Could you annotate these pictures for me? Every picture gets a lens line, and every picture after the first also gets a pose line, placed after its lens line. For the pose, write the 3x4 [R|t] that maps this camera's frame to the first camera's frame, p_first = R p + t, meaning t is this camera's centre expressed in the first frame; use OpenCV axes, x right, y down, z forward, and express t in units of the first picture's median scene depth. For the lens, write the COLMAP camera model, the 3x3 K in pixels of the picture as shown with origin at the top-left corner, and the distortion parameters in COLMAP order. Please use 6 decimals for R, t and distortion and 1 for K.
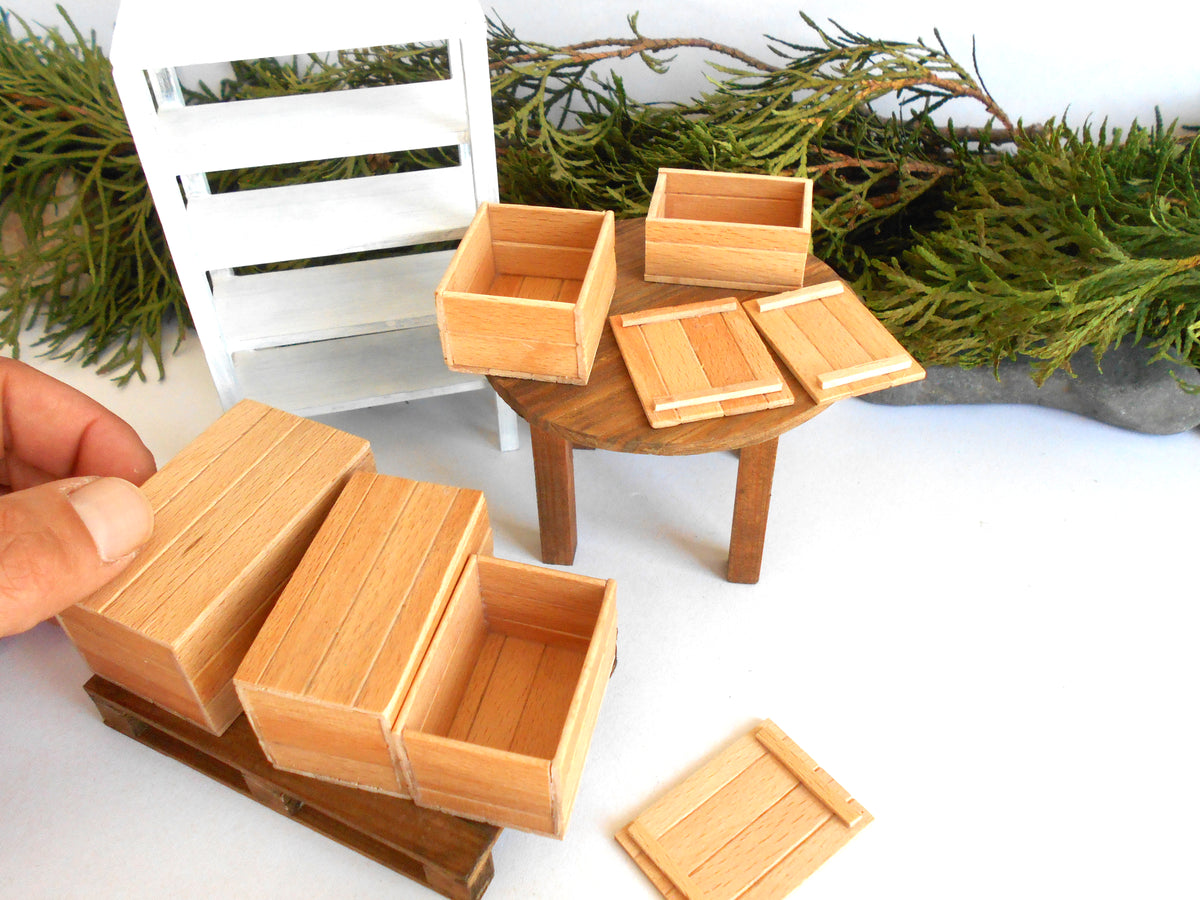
lens RADIAL K [[1038.5, 0, 599.5], [0, 1038.5, 439.8], [0, 0, 1]] dist [-0.008251, 0.011939]
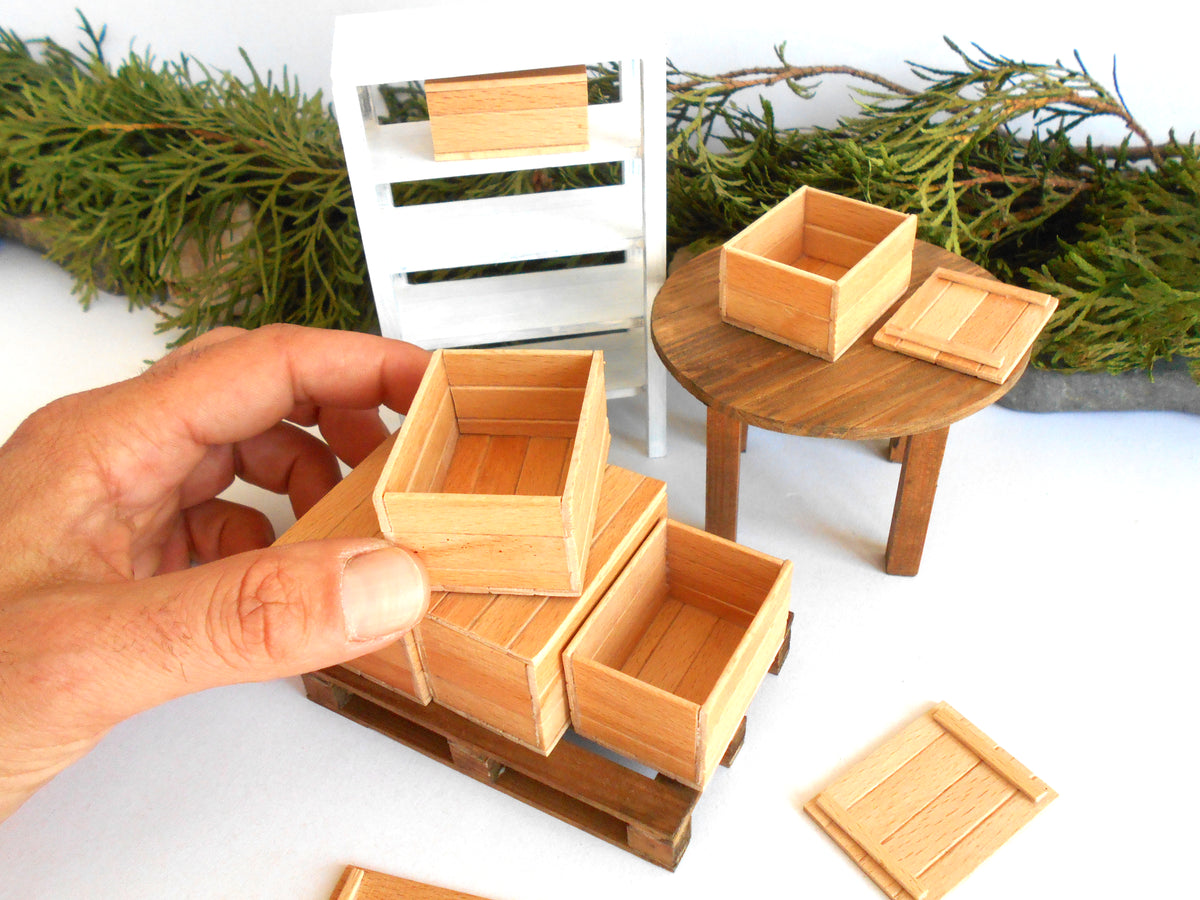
lens RADIAL K [[1038.5, 0, 599.5], [0, 1038.5, 439.8], [0, 0, 1]] dist [-0.008251, 0.011939]
pose [[0.998430, 0.001033, -0.056012, -0.093966], [-0.003889, 0.998695, -0.050919, 0.049285], [0.055886, 0.051057, 0.997131, -0.046108]]
